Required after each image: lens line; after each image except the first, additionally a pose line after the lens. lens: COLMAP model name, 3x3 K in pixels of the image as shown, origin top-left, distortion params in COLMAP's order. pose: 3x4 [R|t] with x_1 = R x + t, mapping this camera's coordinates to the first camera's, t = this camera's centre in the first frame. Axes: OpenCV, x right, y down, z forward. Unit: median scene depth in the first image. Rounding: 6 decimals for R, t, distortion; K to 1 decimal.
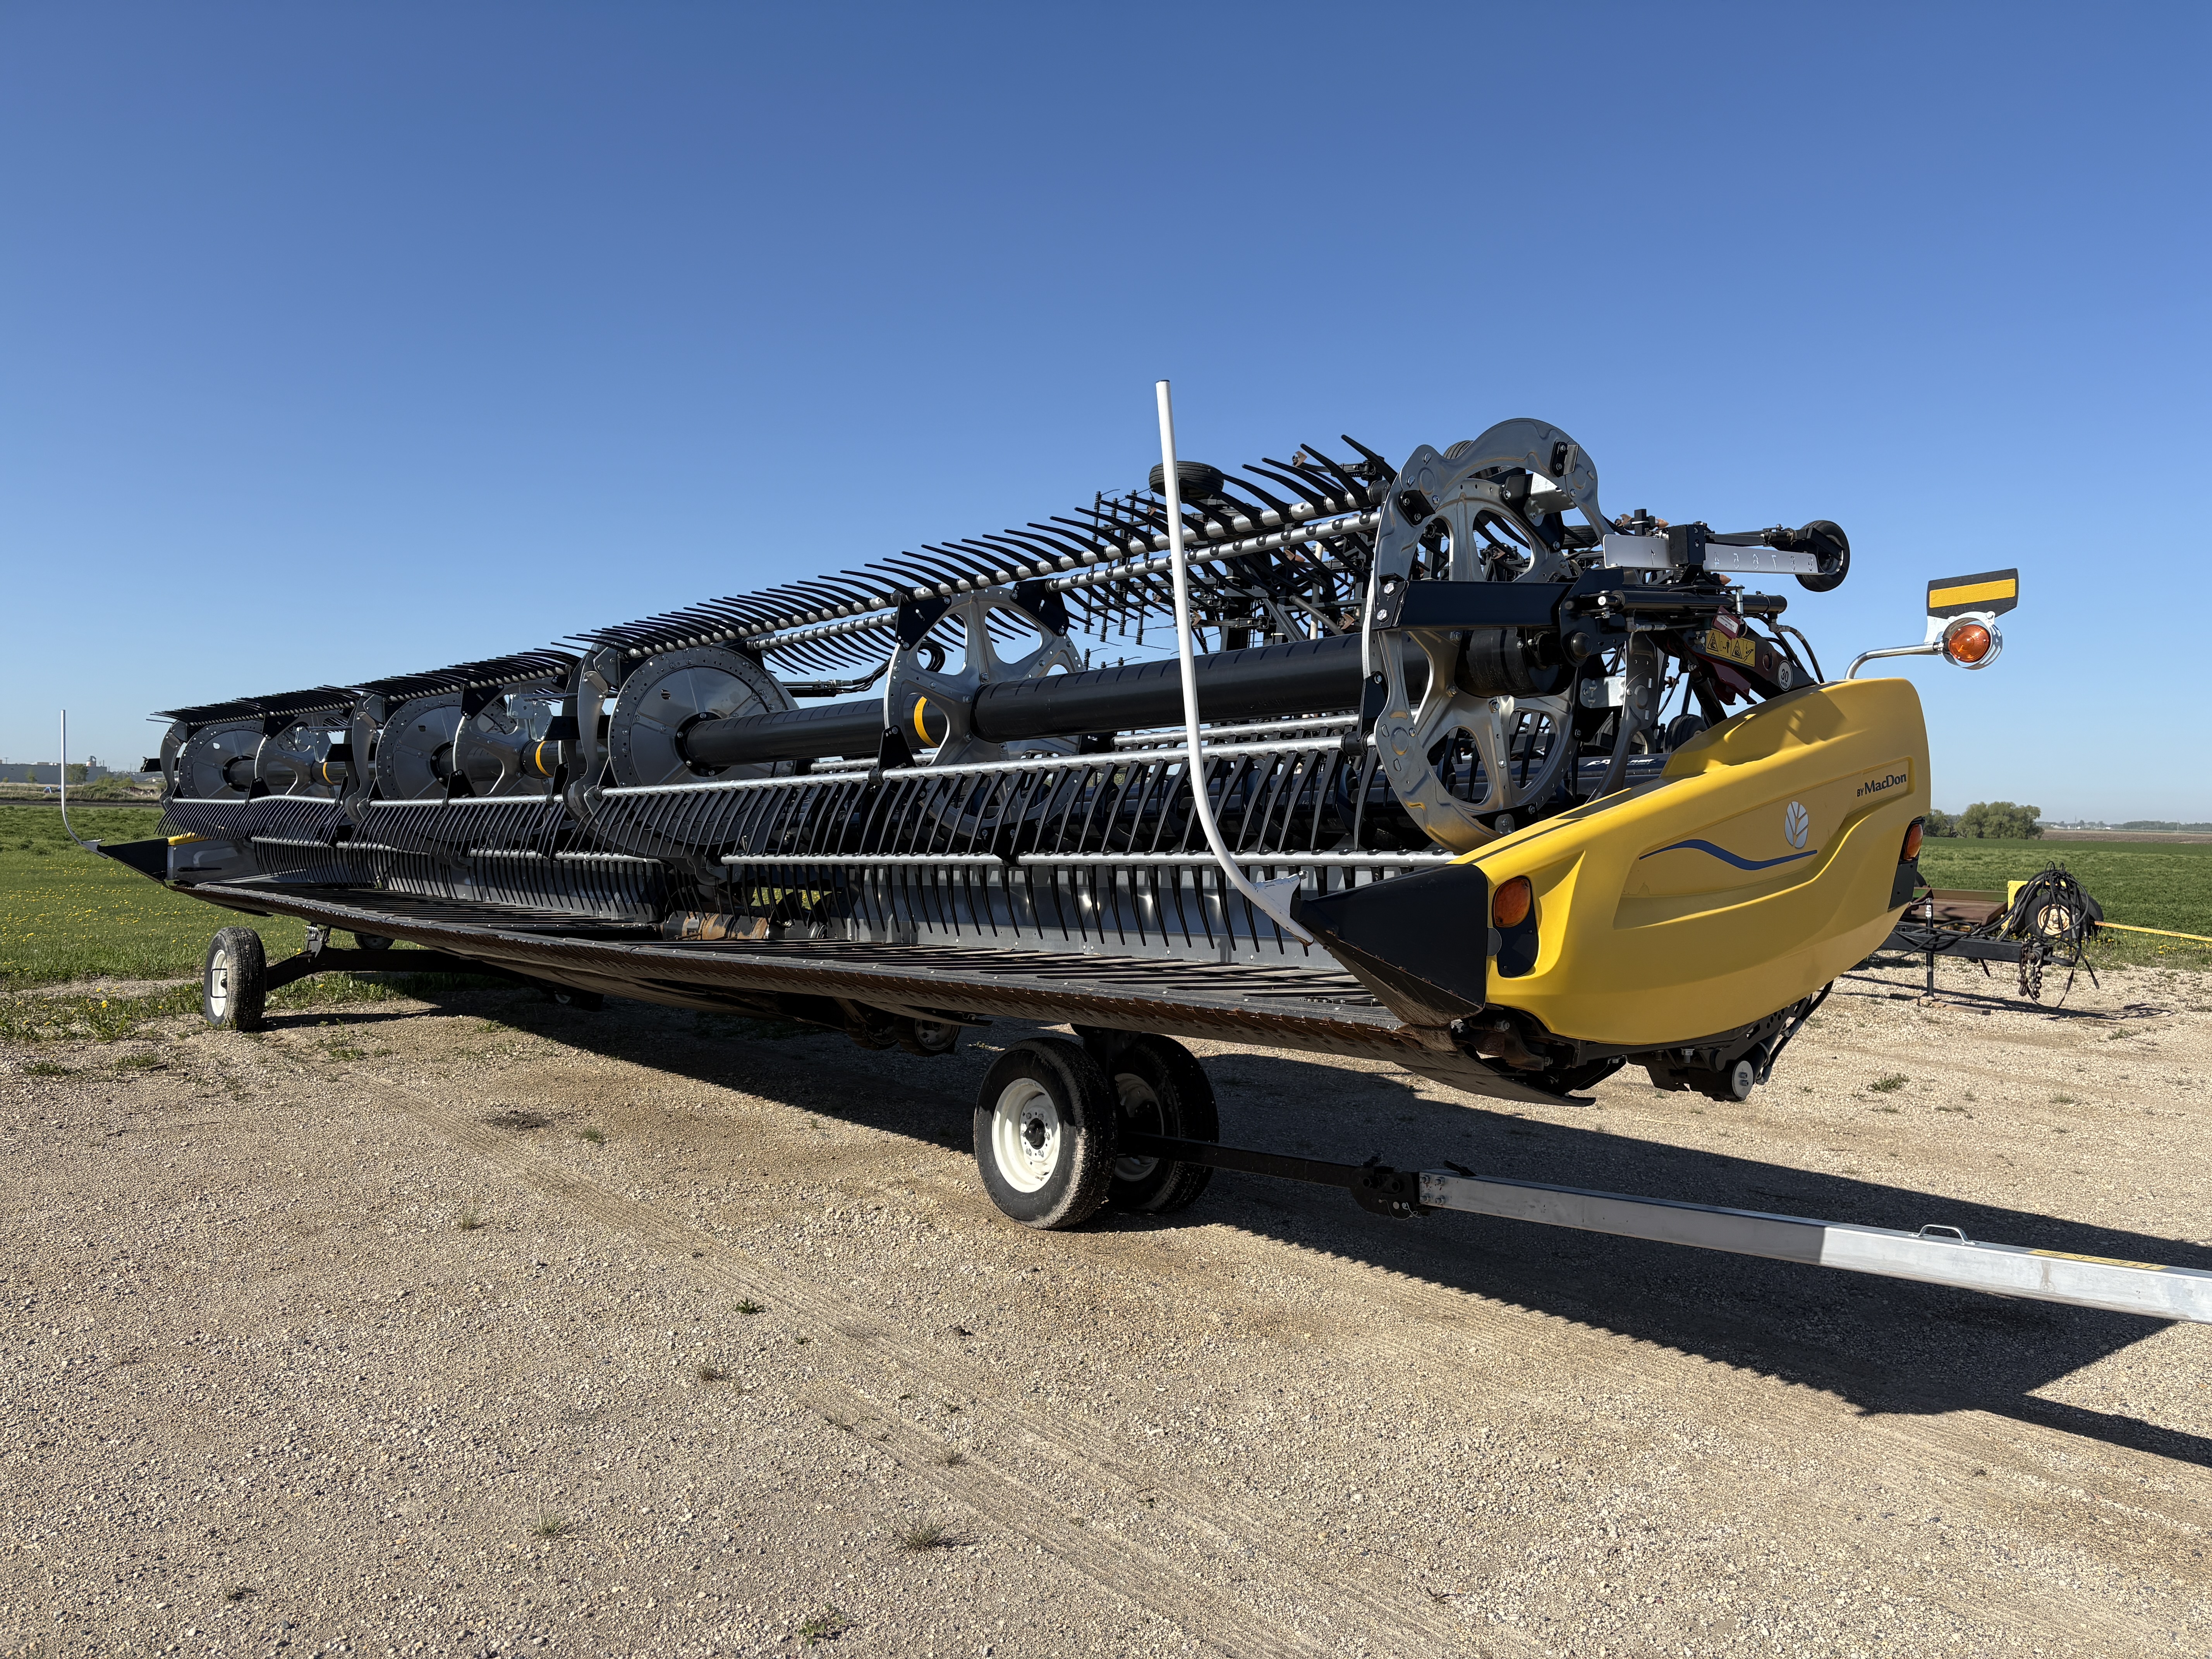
lens RADIAL K [[1687.3, 0, 1106.0], [0, 1687.3, 829.5], [0, 0, 1]] dist [0.057052, -0.001587]
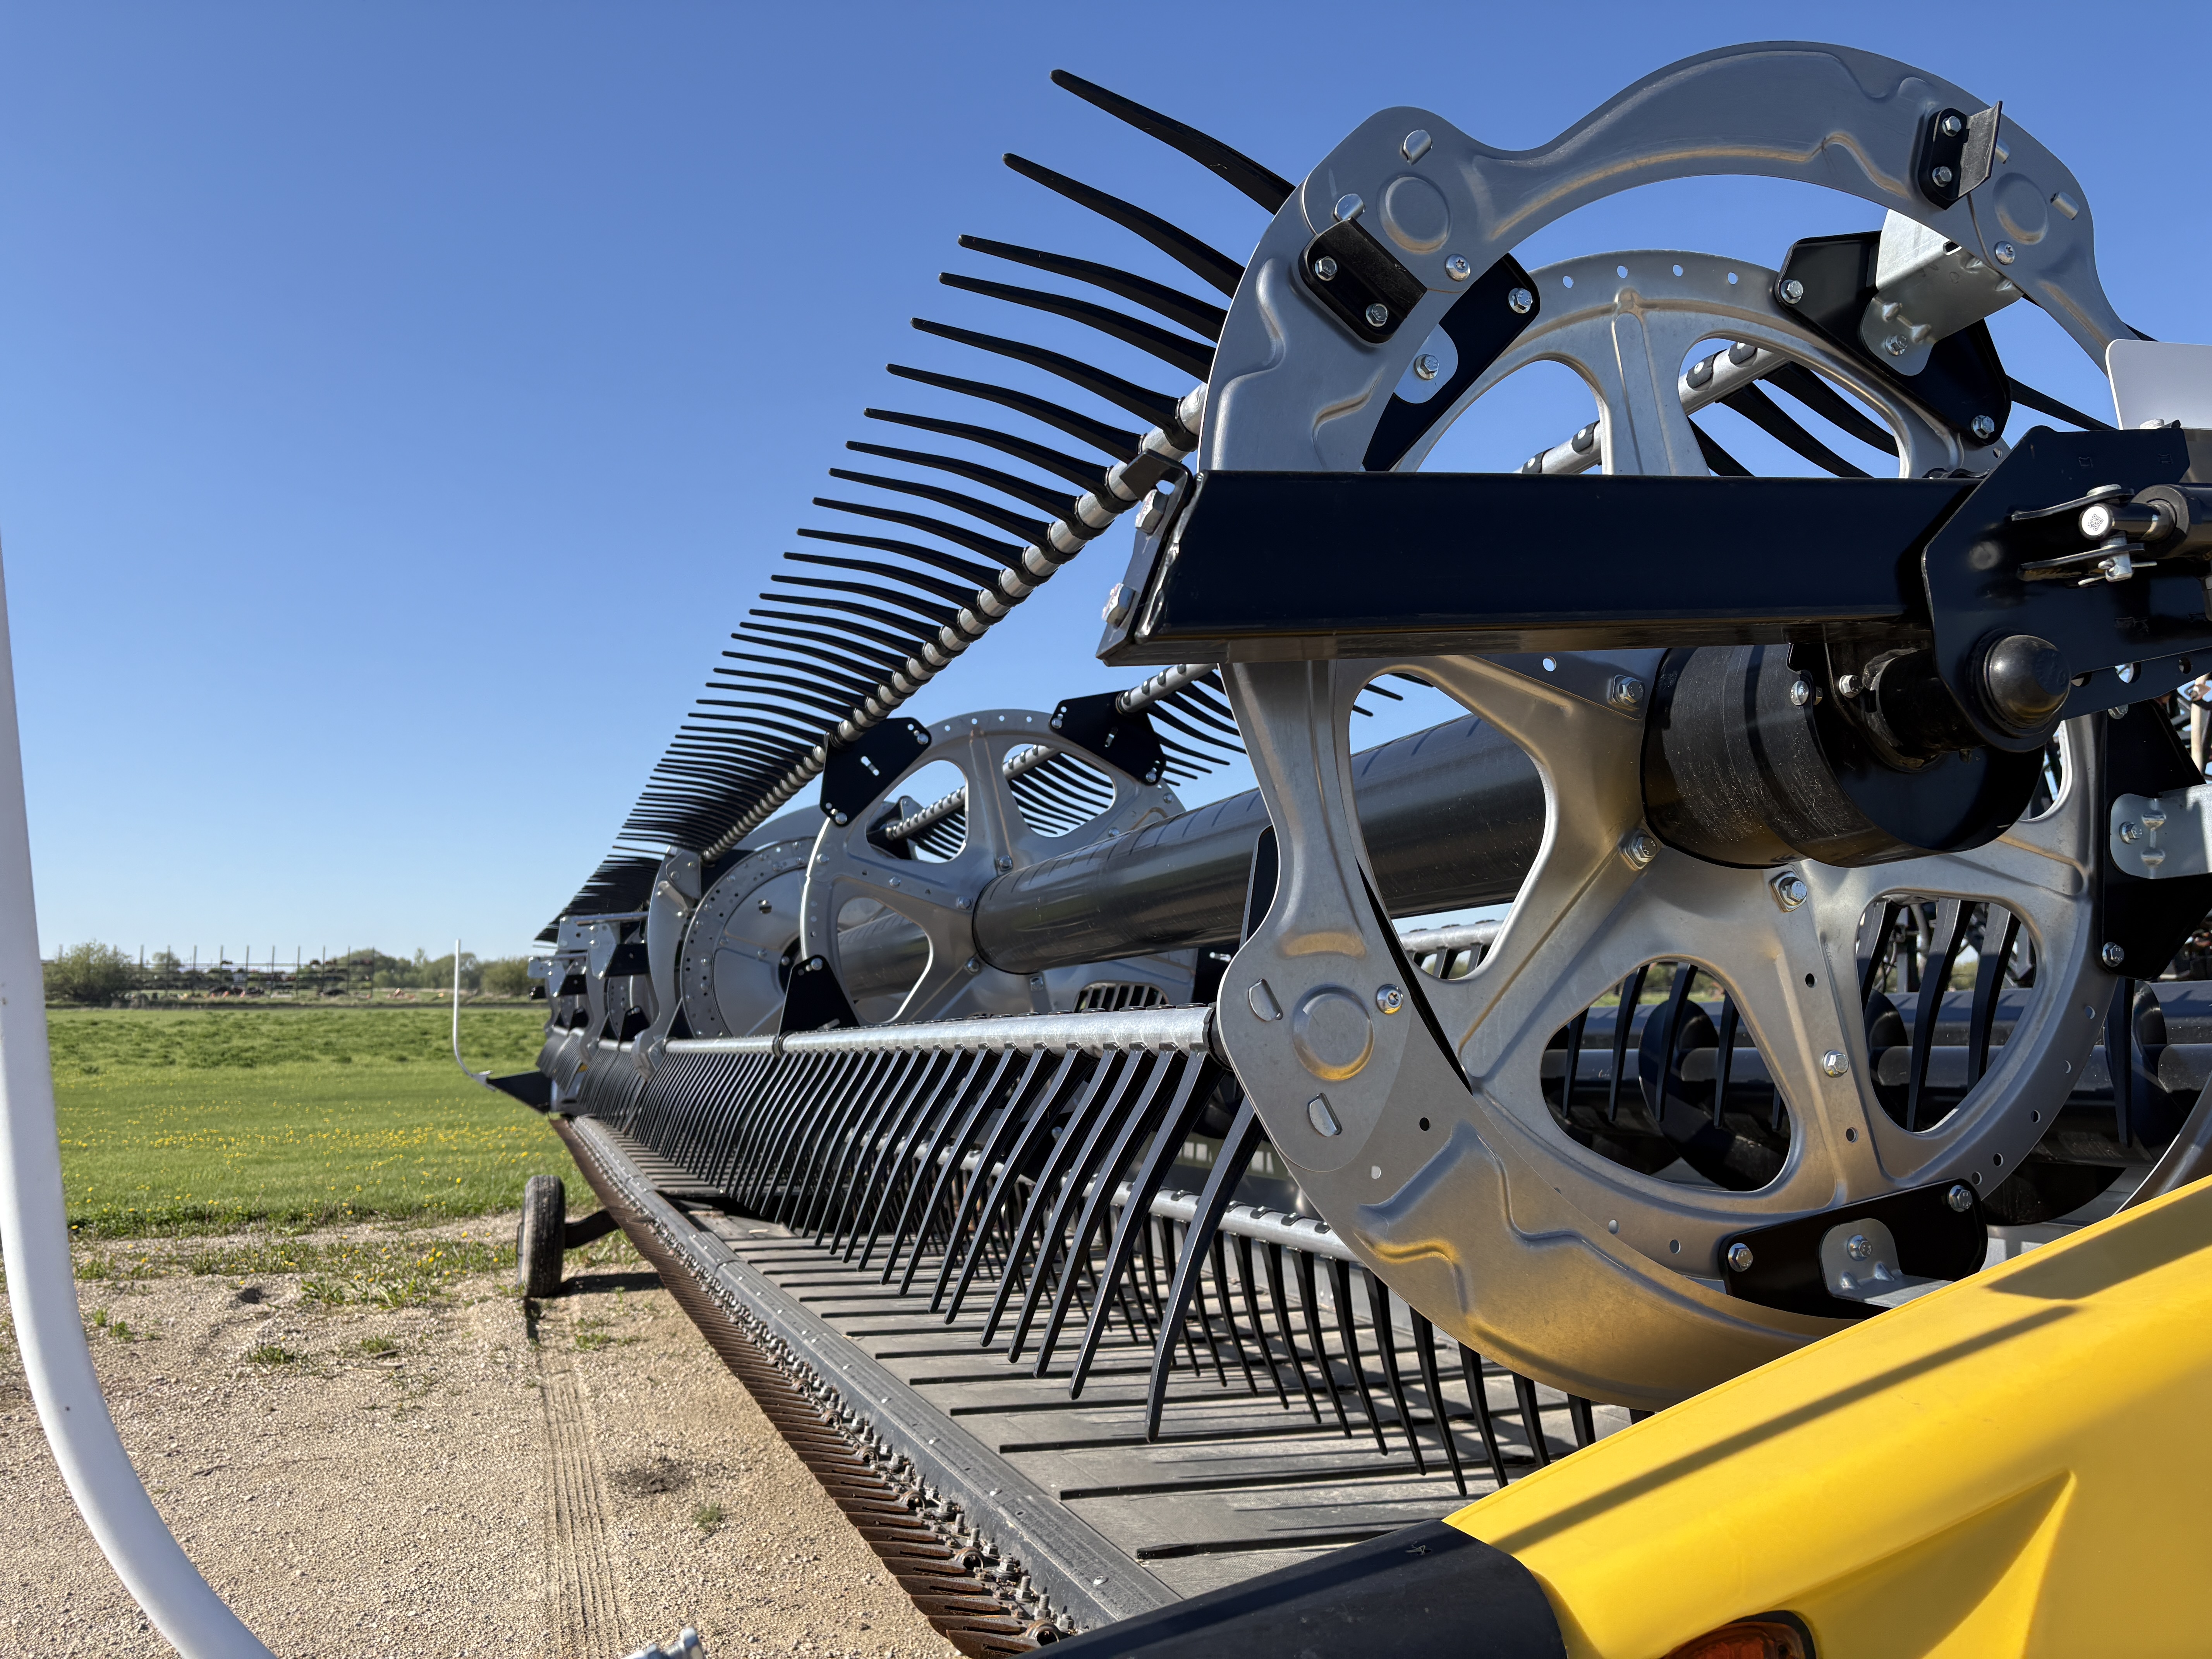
lens RADIAL K [[1644.5, 0, 1106.0], [0, 1644.5, 829.5], [0, 0, 1]] dist [-0.006350, -0.005743]
pose [[0.931194, -0.060050, -0.359543, 0.220486], [0.021215, 0.993594, -0.111003, -0.051984], [0.363905, 0.095738, 0.926503, 0.648806]]
